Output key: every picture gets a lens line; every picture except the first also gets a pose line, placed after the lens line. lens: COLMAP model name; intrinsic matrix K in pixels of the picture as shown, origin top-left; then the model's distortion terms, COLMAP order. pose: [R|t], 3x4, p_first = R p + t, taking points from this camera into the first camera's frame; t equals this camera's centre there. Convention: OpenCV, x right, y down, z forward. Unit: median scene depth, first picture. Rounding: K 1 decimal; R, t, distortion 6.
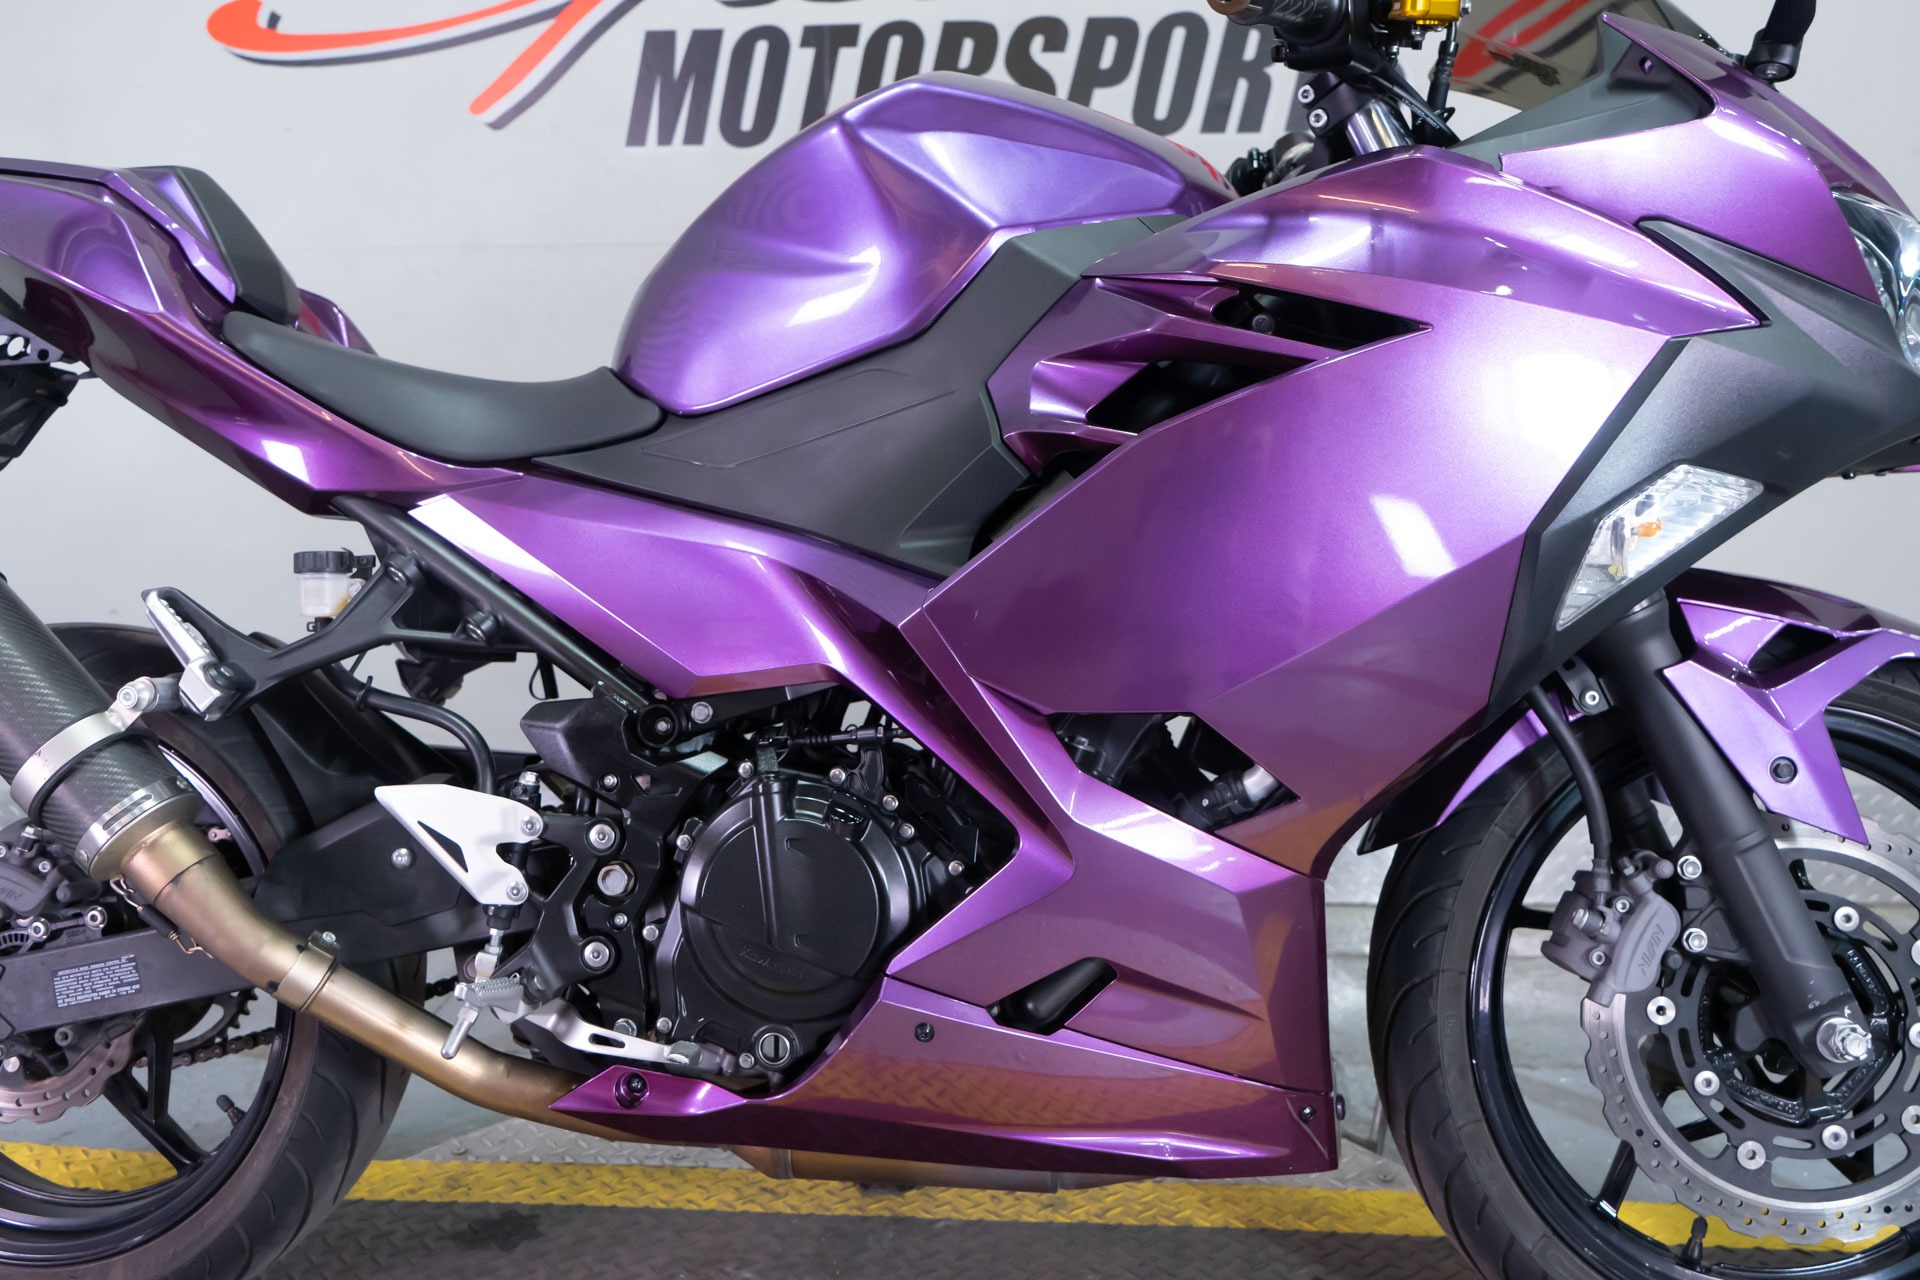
lens RADIAL K [[1546.4, 0, 965.0], [0, 1546.4, 634.8], [0, 0, 1]] dist [-0.024175, 0.013531]
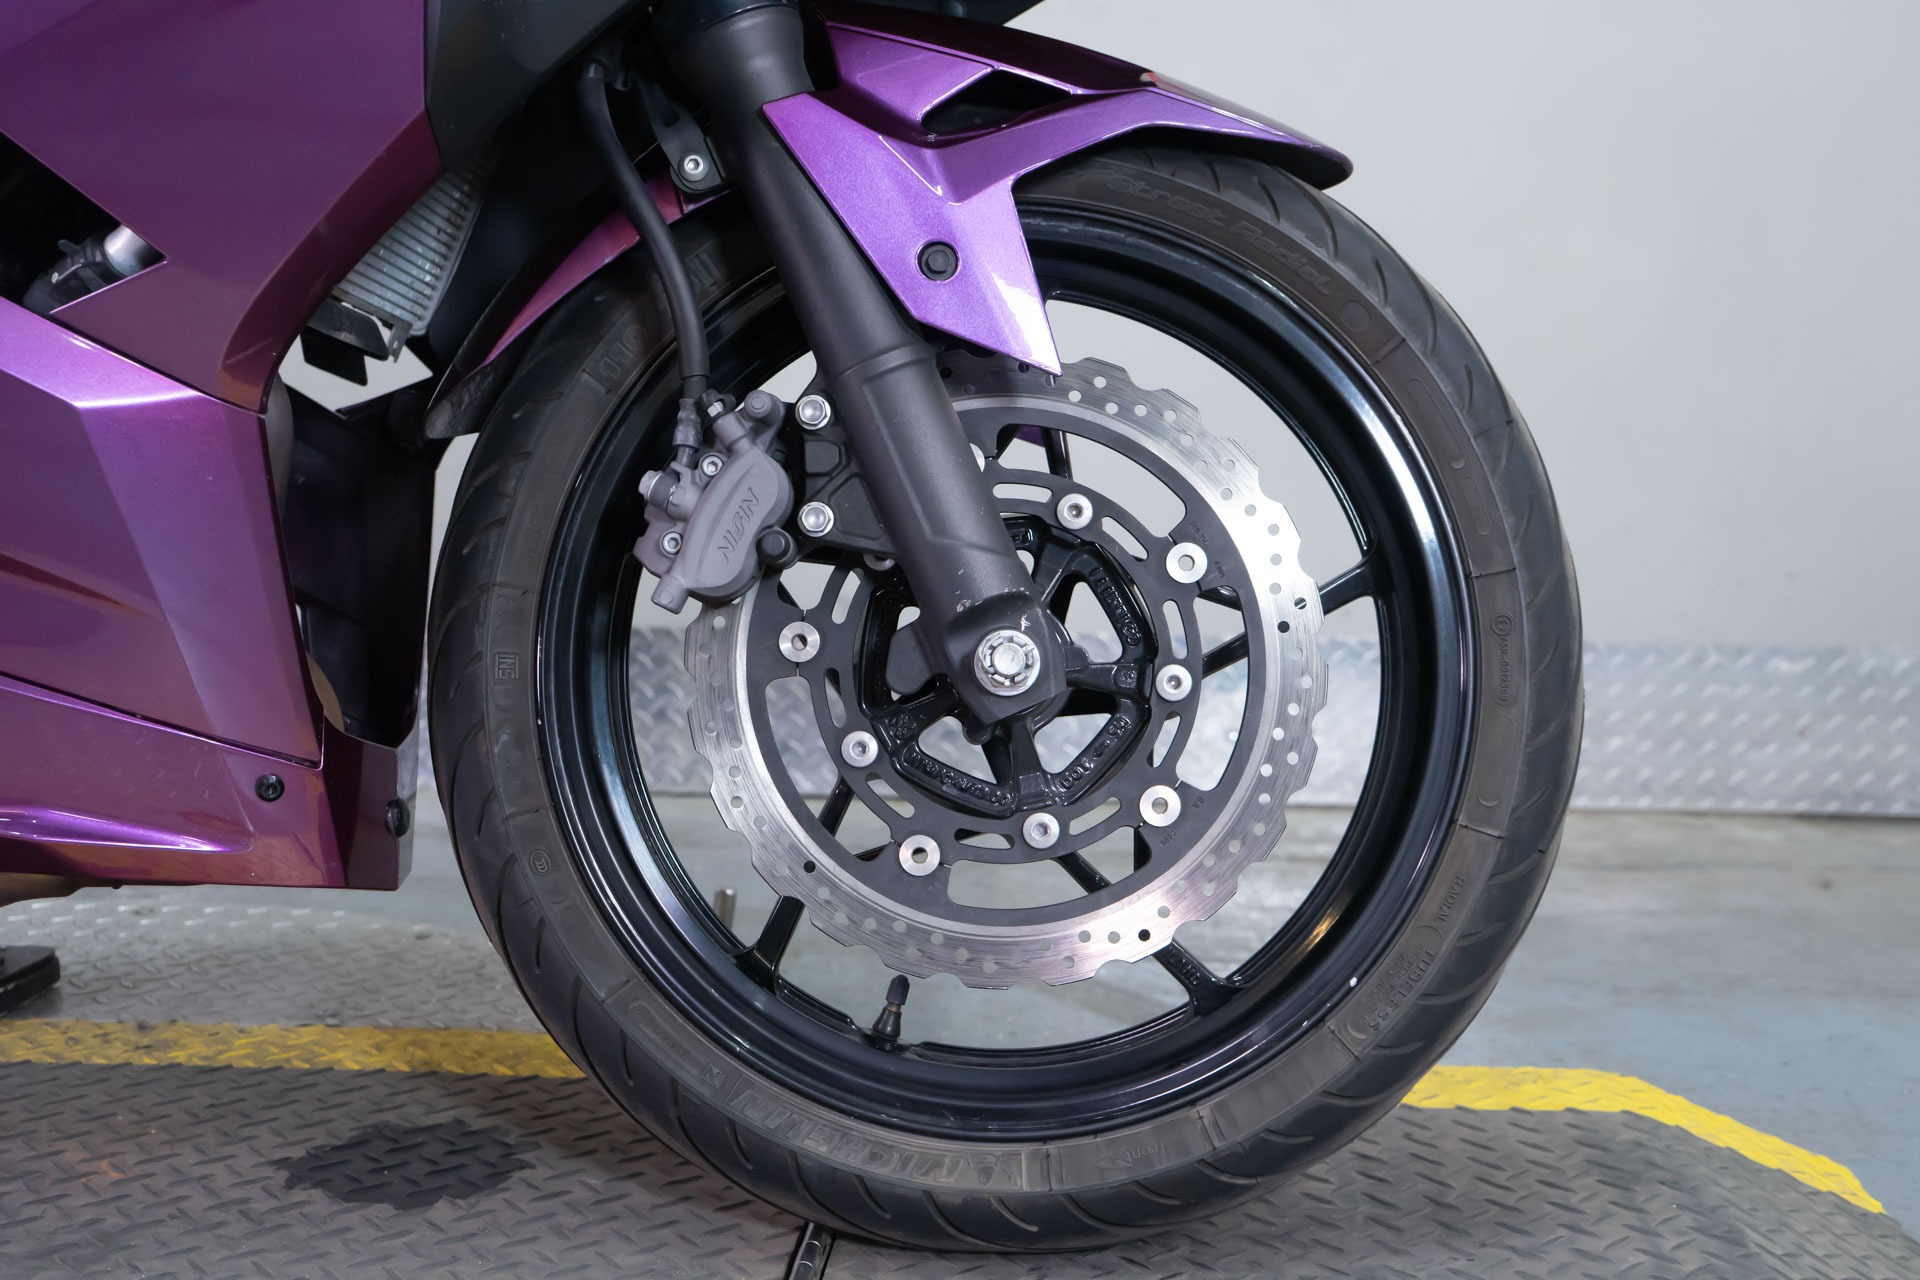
lens RADIAL K [[2171.9, 0, 962.7], [0, 2171.9, 638.7], [0, 0, 1]] dist [0.012302, 0.000000]
pose [[0.998385, 0.026190, 0.050405, 0.466798], [-0.026484, 0.999636, 0.005174, 0.231602], [-0.050252, -0.006501, 0.998715, 0.047284]]
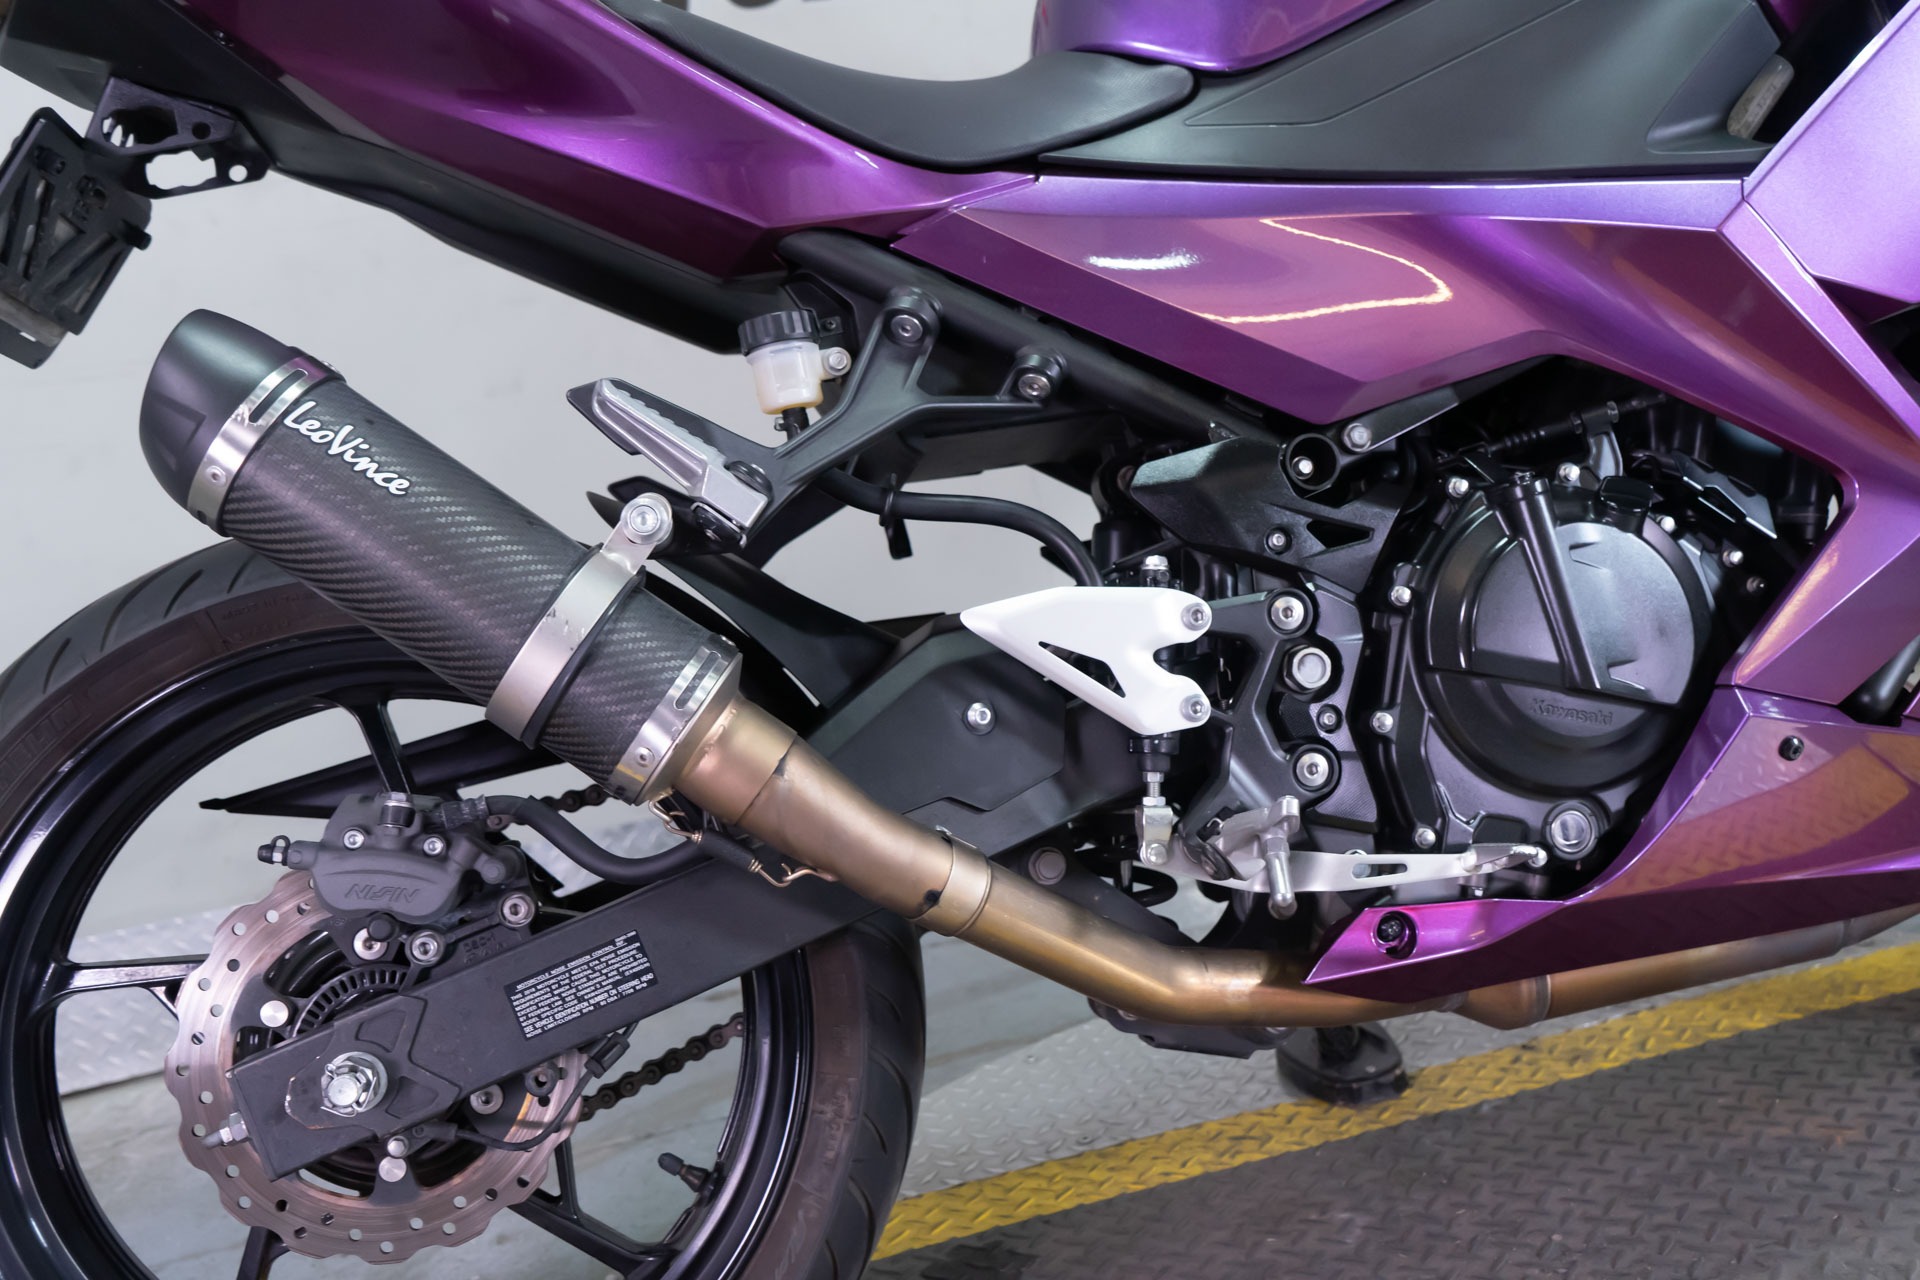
lens RADIAL K [[1676.3, 0, 971.3], [0, 1676.3, 645.3], [0, 0, 1]] dist [-0.023283, 0.026478]
pose [[0.944613, -0.177485, 0.276054, -0.613286], [0.187018, 0.982321, -0.008377, 0.125833], [-0.269687, 0.059540, 0.961106, 0.265221]]
